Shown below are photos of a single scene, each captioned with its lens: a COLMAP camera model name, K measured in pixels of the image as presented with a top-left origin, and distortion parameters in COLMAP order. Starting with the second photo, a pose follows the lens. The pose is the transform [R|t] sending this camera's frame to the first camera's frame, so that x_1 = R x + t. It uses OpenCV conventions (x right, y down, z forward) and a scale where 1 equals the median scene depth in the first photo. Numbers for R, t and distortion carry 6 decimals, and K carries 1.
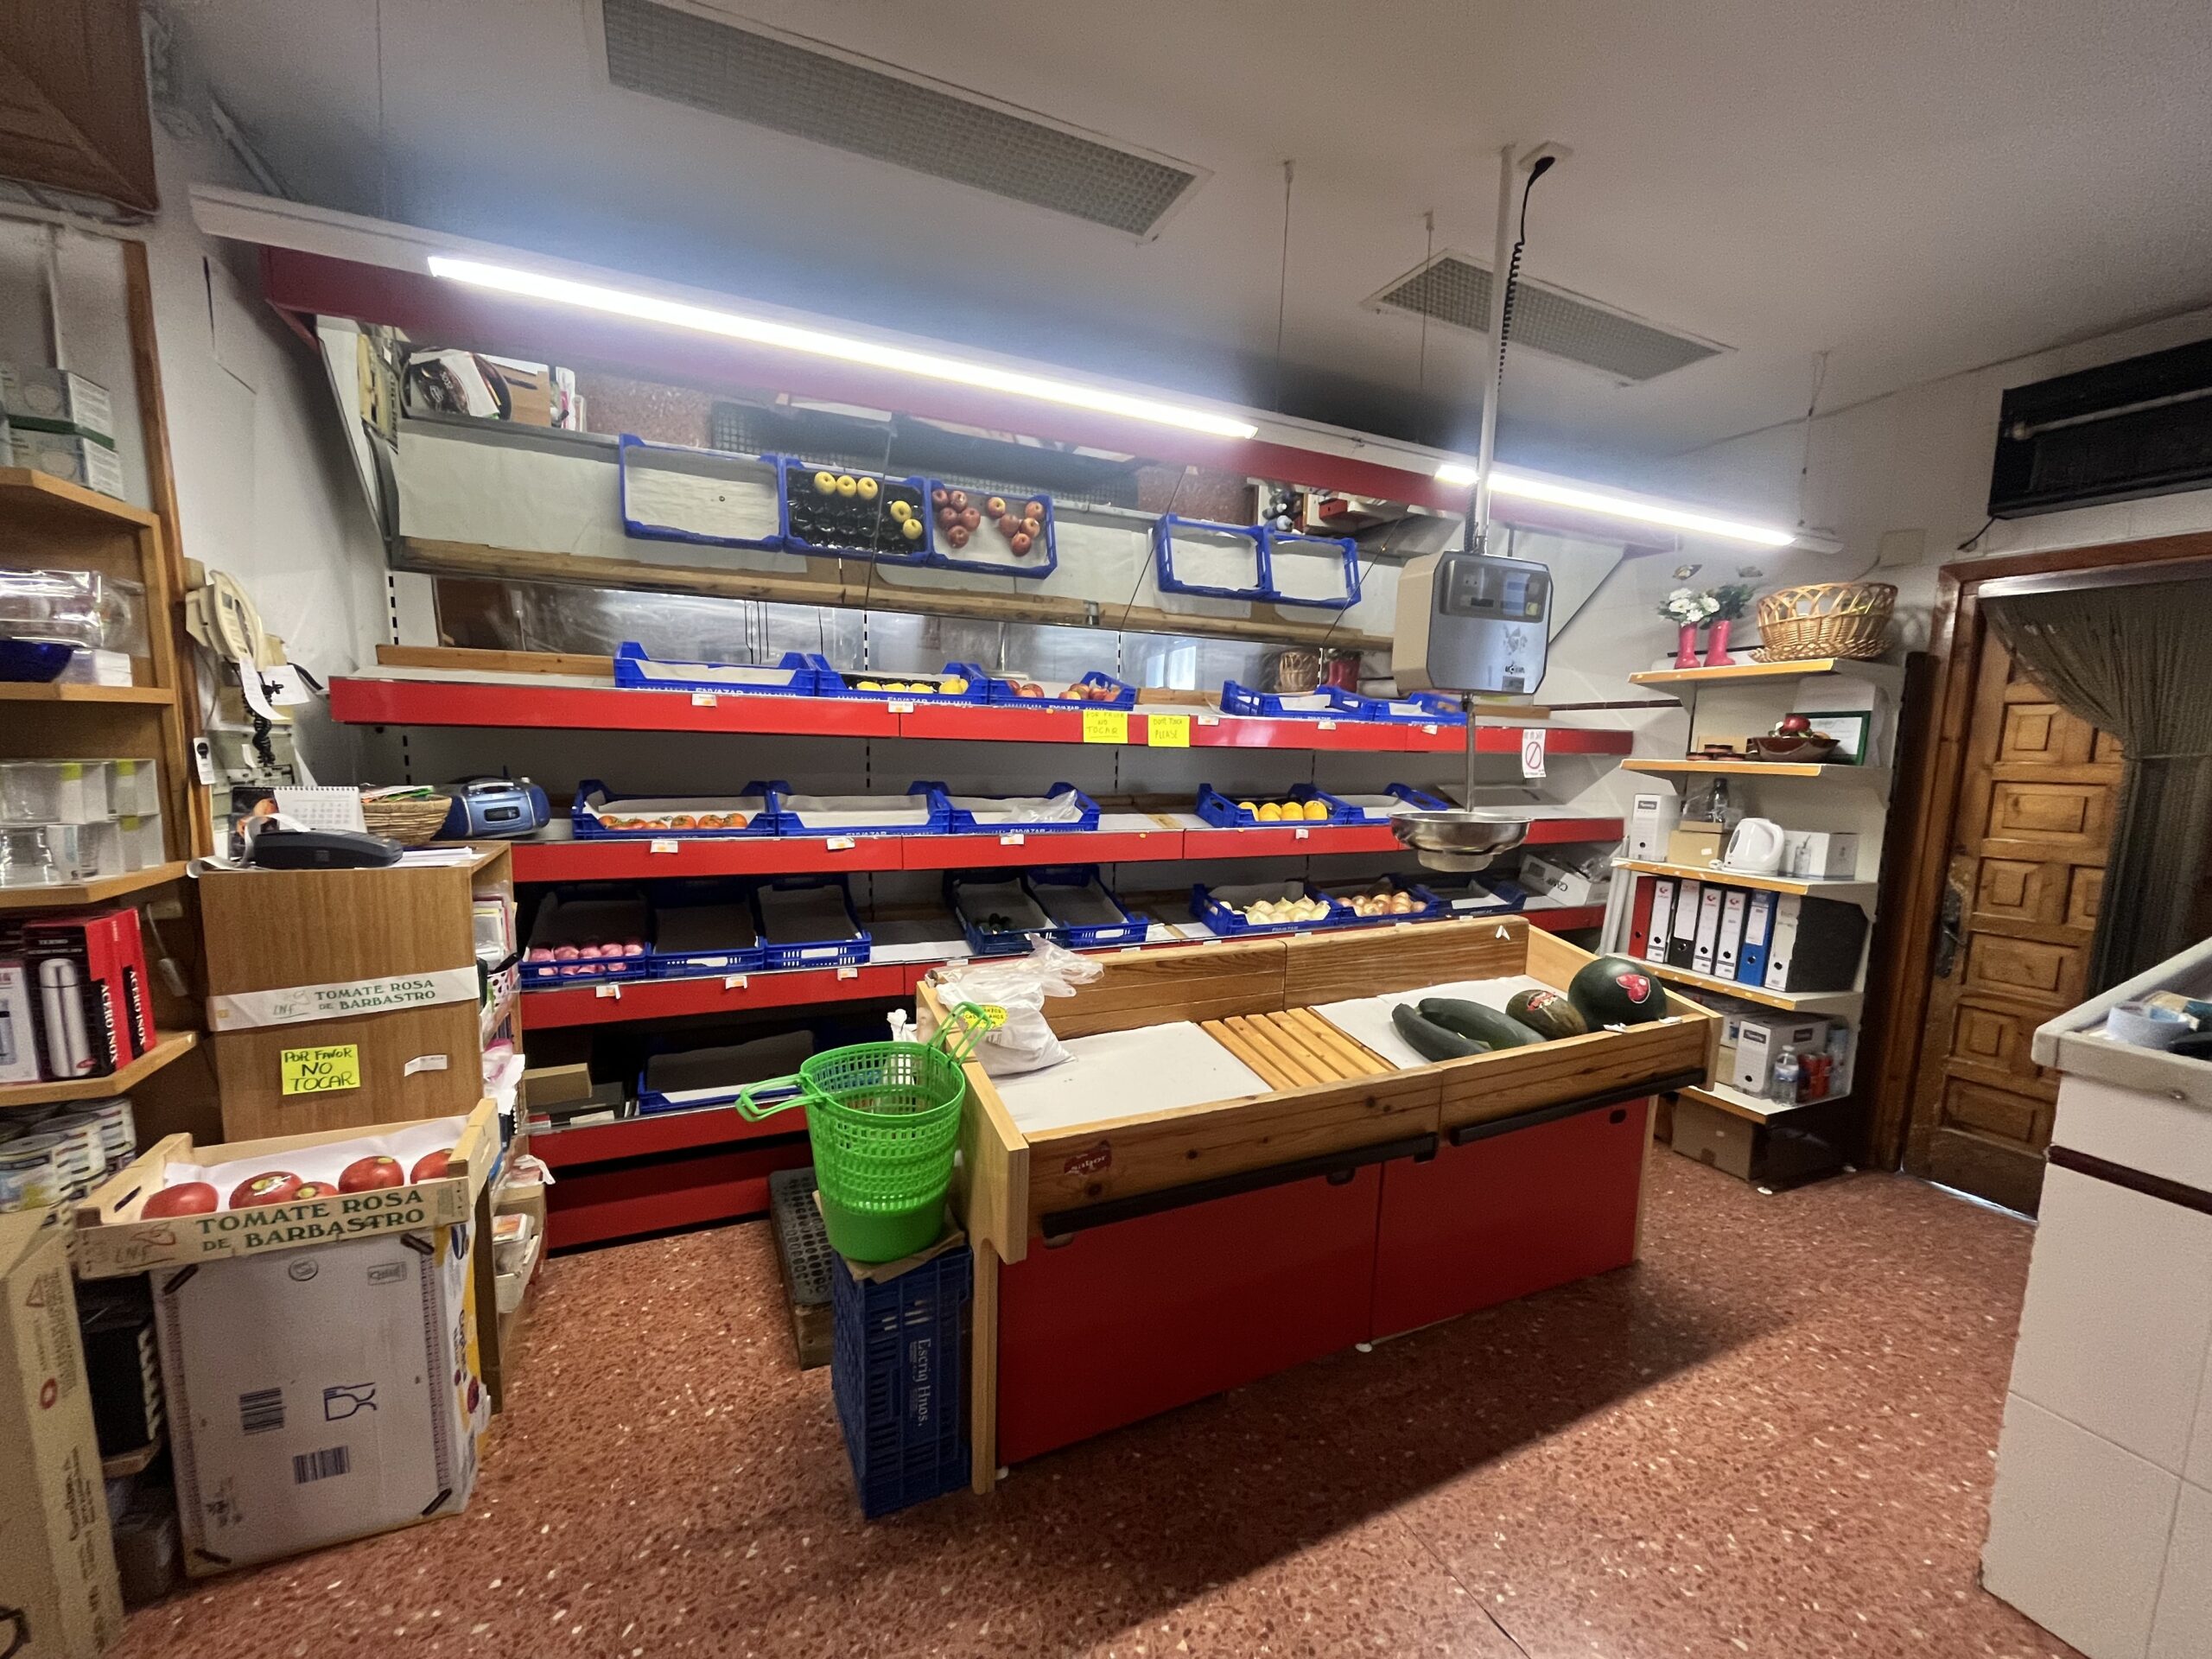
lens RADIAL K [[887.8, 0, 1095.6], [0, 887.8, 852.4], [0, 0, 1]] dist [-0.008204, -0.002146]
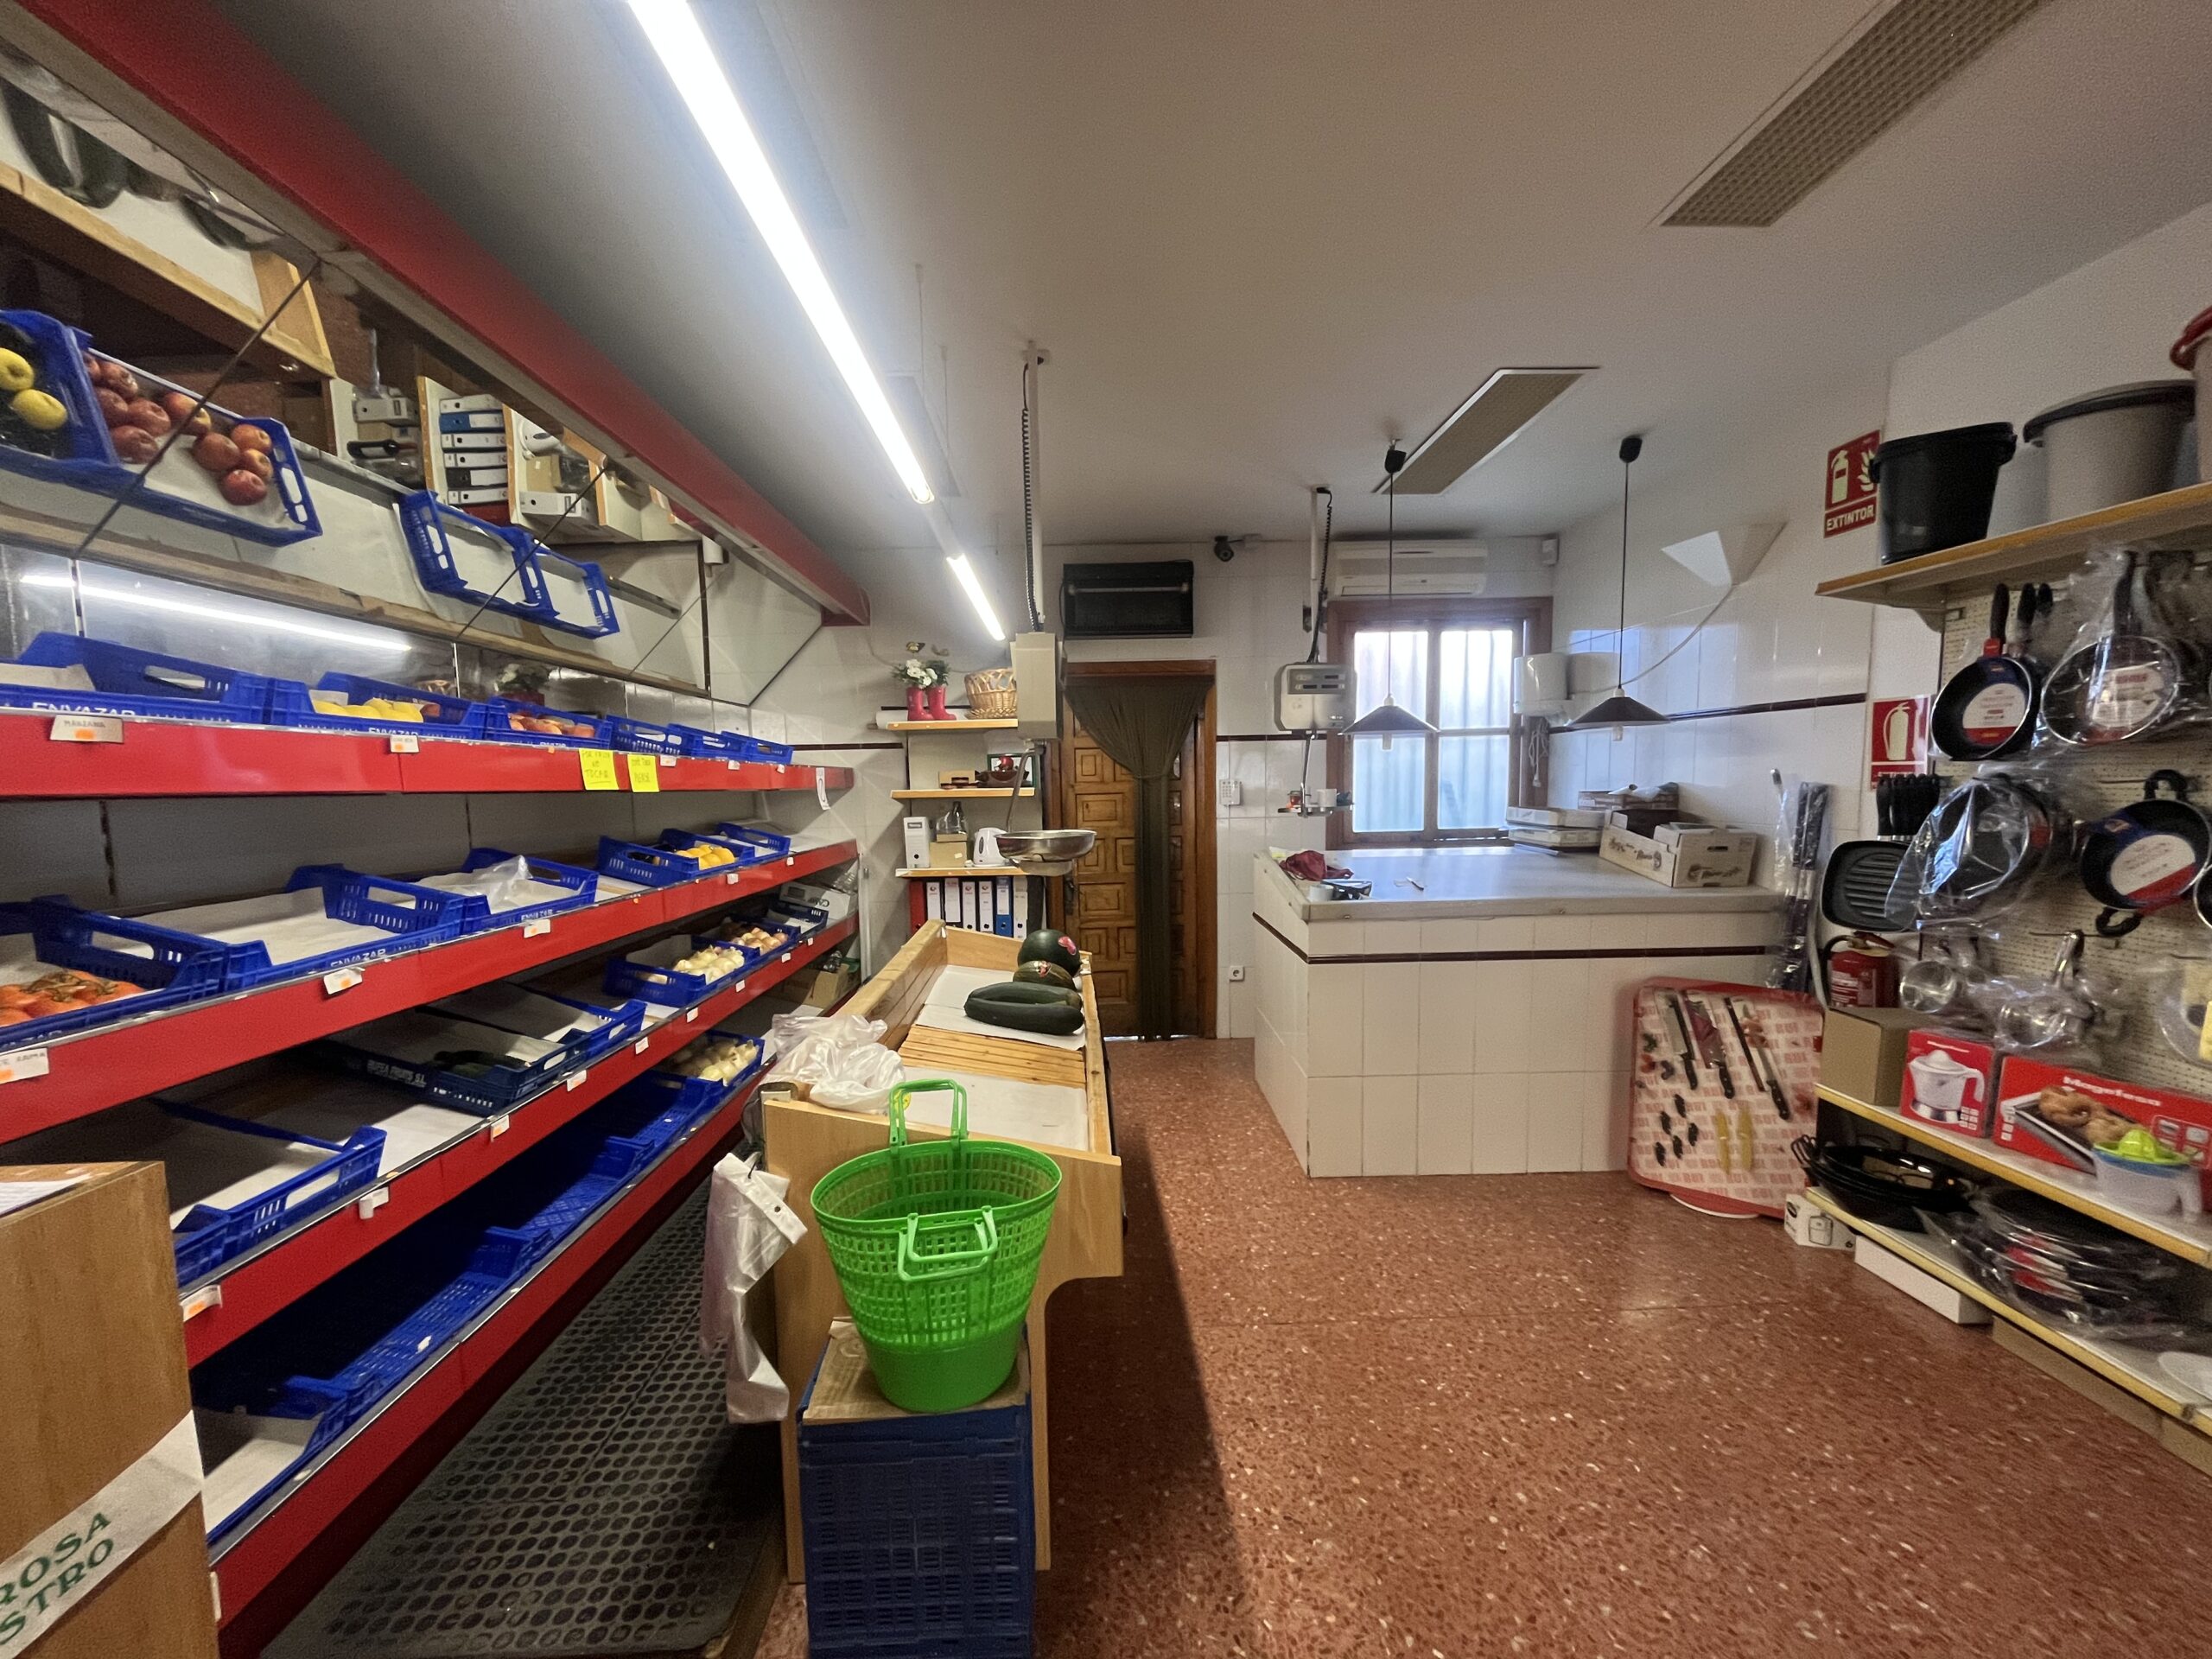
lens RADIAL K [[887.8, 0, 1094.7], [0, 887.8, 858.5], [0, 0, 1]] dist [-0.008204, -0.002146]
pose [[0.399553, -0.105975, 0.910564, -0.471511], [0.139066, 0.988806, 0.054059, -0.040938], [-0.906100, 0.105029, 0.409818, 0.251766]]
